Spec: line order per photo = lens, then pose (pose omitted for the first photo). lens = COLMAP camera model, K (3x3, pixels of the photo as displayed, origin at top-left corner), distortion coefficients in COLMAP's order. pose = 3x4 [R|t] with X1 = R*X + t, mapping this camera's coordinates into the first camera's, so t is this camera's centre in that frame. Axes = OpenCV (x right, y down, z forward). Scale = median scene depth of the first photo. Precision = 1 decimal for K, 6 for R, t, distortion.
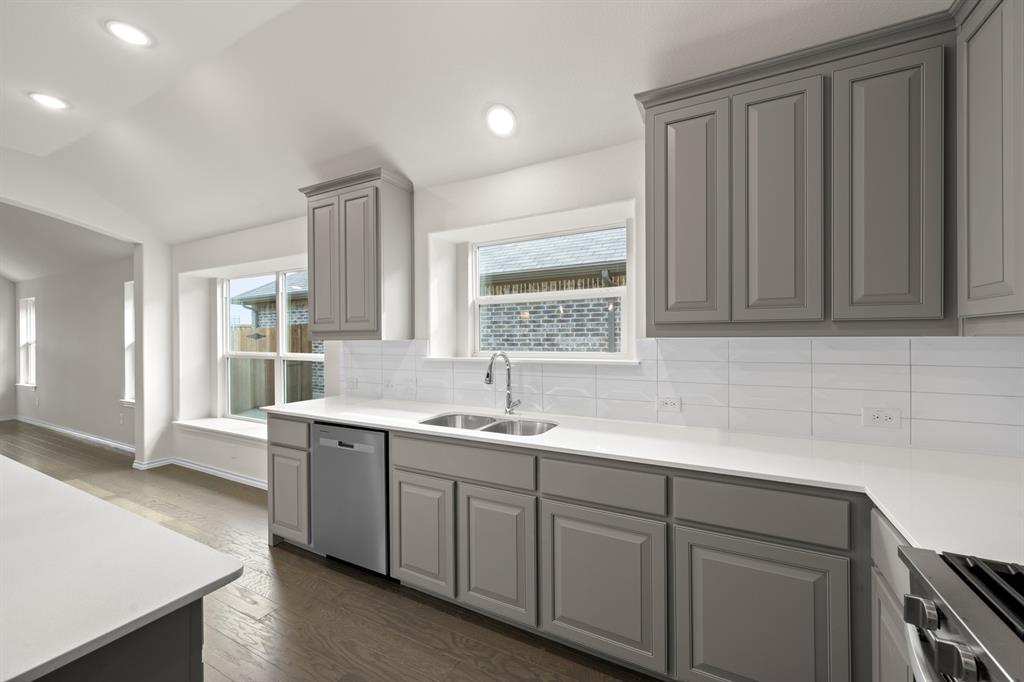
lens RADIAL K [[401.4, 0, 513.8], [0, 401.4, 339.7], [0, 0, 1]] dist [0.000340, 0.000328]
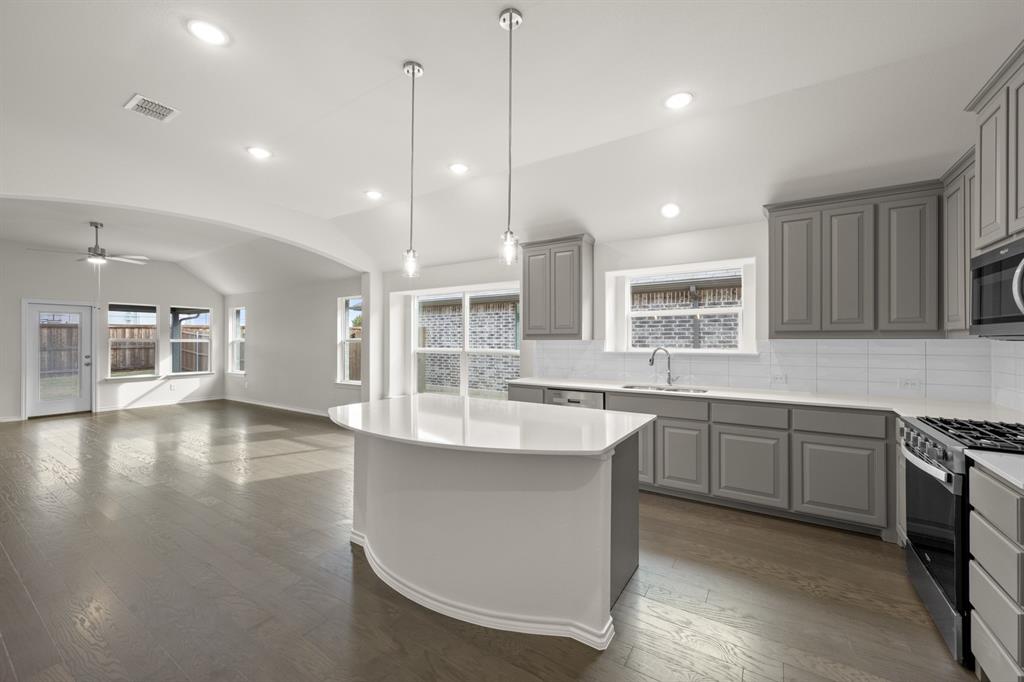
lens RADIAL K [[401.4, 0, 513.8], [0, 401.4, 339.7], [0, 0, 1]] dist [0.000340, 0.000328]
pose [[0.995865, 0.006453, -0.090621, -0.456469], [-0.006995, 0.999959, -0.005665, 0.011136], [0.090581, 0.006276, 0.995869, -0.632858]]
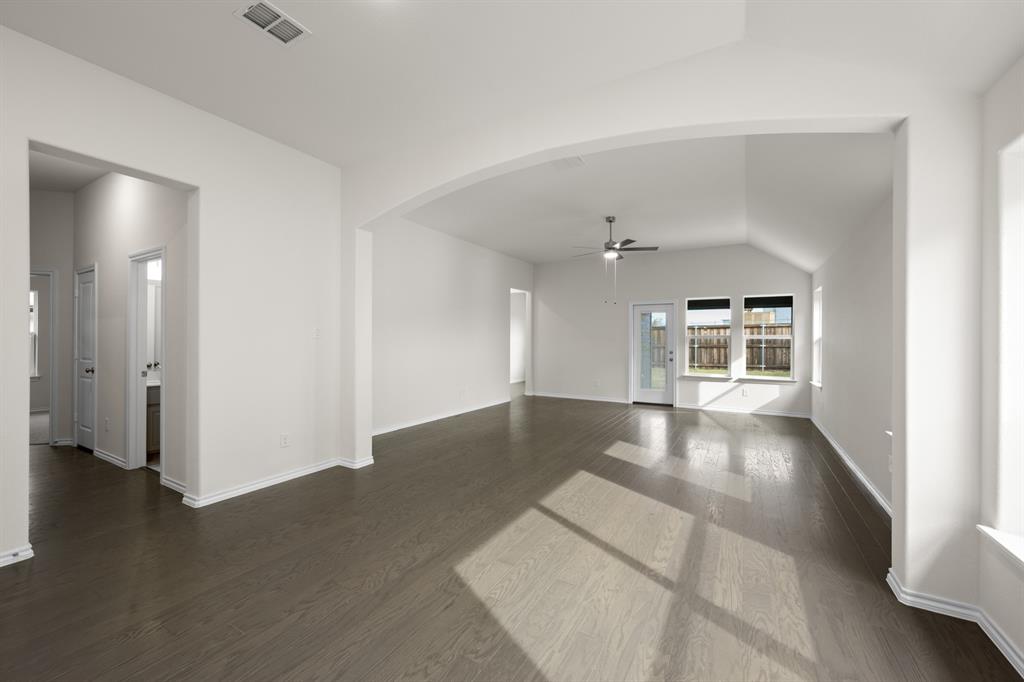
lens RADIAL K [[401.4, 0, 513.8], [0, 401.4, 339.7], [0, 0, 1]] dist [0.000340, 0.000328]
pose [[-0.041771, 0.005909, -0.999110, -0.721733], [-0.010916, 0.999920, 0.006370, 0.037116], [0.999068, 0.011172, -0.041703, 0.924436]]
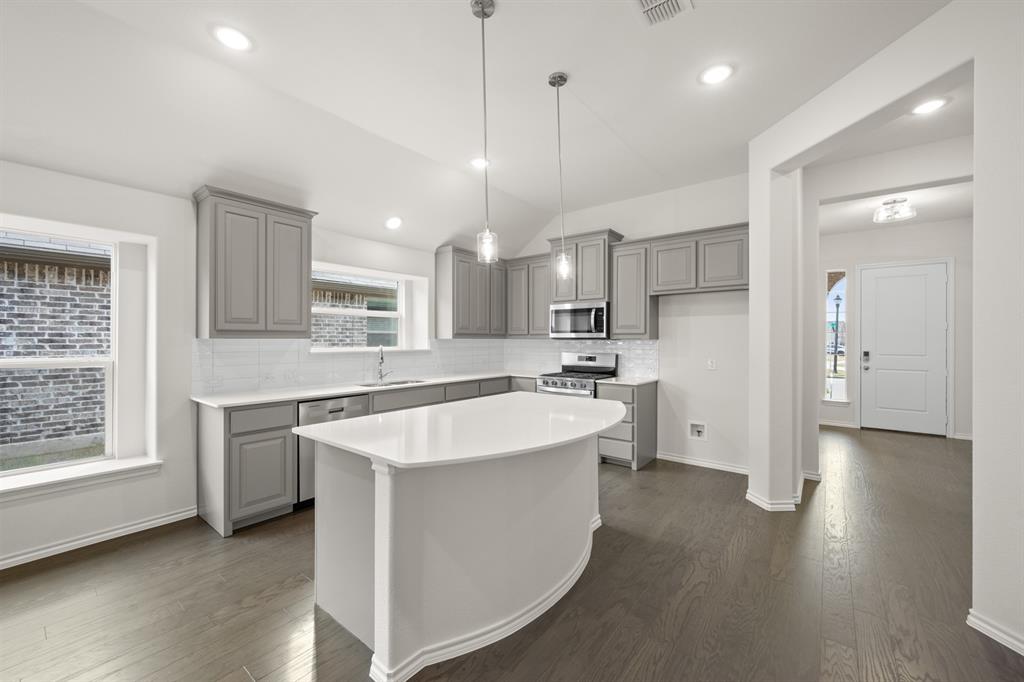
lens RADIAL K [[401.4, 0, 513.8], [0, 401.4, 339.7], [0, 0, 1]] dist [0.000340, 0.000328]
pose [[0.177065, 0.006969, 0.984175, -1.528908], [0.001995, 0.999970, -0.007440, 0.015298], [-0.984197, 0.003280, 0.177046, 0.095600]]
